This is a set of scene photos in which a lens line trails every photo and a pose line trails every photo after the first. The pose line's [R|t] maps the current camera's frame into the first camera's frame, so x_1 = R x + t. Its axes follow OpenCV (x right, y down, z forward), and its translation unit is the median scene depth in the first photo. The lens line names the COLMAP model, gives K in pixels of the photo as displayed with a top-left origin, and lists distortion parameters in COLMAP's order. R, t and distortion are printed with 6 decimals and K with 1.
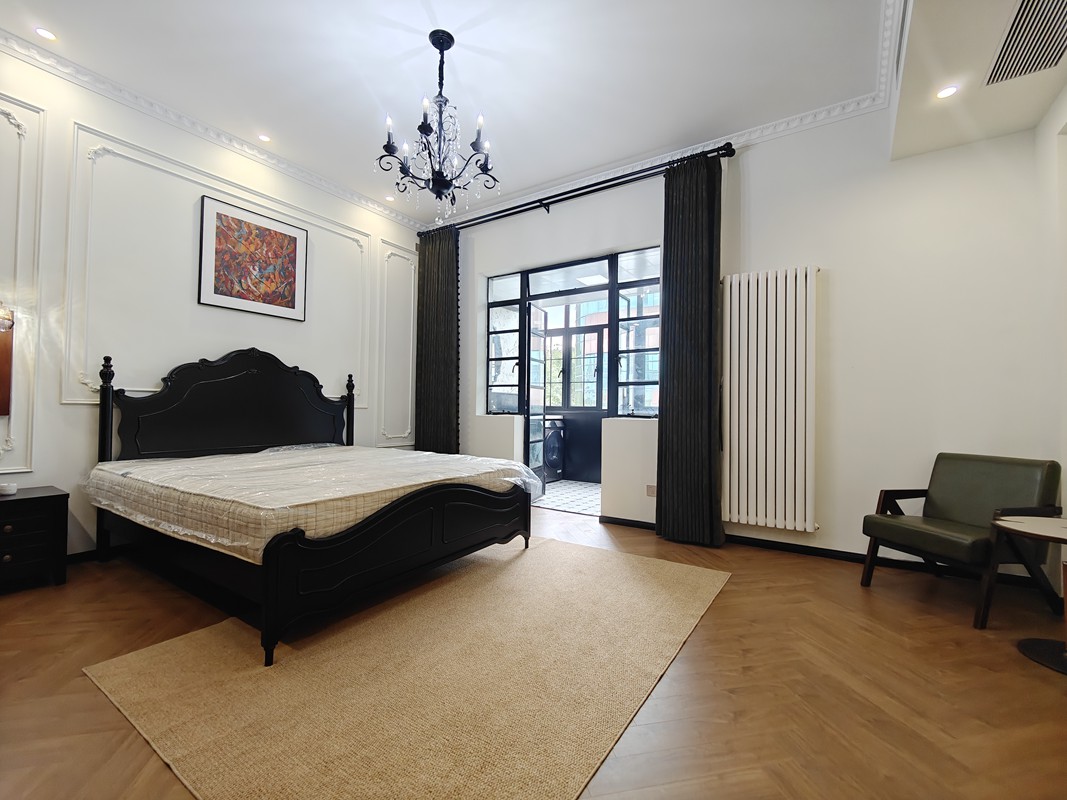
lens RADIAL K [[467.4, 0, 535.8], [0, 467.4, 401.1], [0, 0, 1]] dist [0.021673, -0.015804]
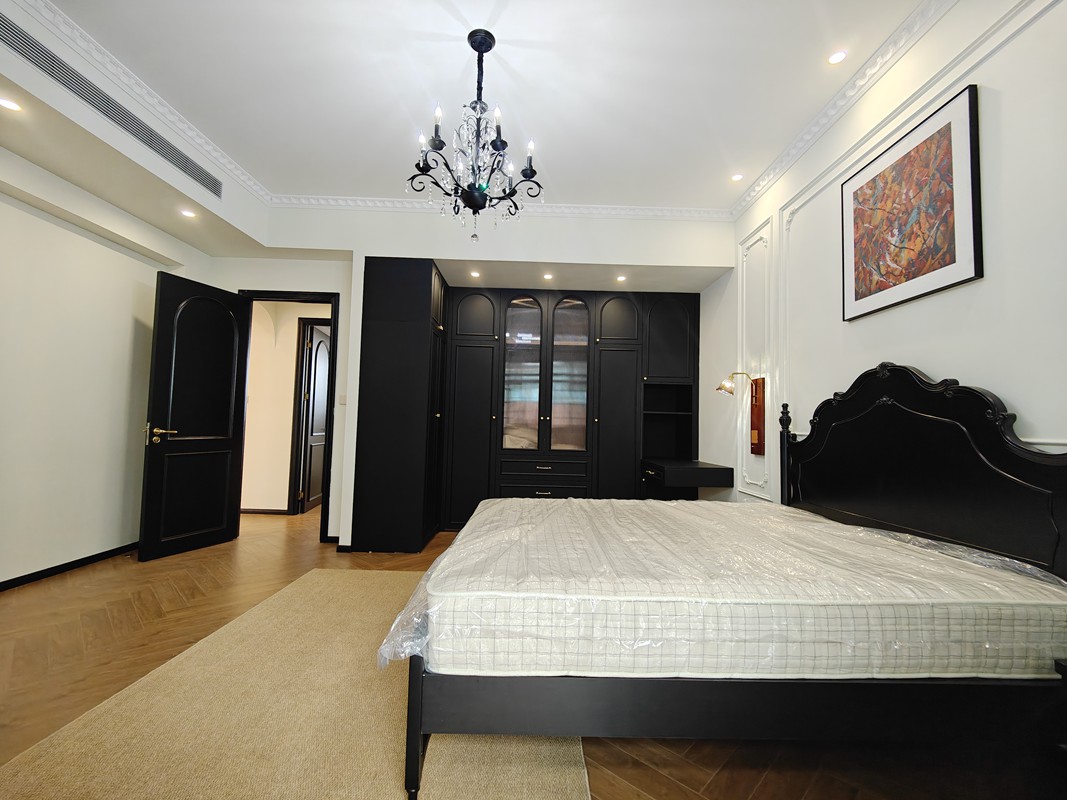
lens RADIAL K [[467.4, 0, 535.8], [0, 467.4, 401.1], [0, 0, 1]] dist [0.021673, -0.015804]
pose [[-0.831724, -0.067238, -0.551103, 0.122938], [-0.031385, 0.996746, -0.074243, -0.002897], [0.554302, -0.044453, -0.831128, 1.304895]]
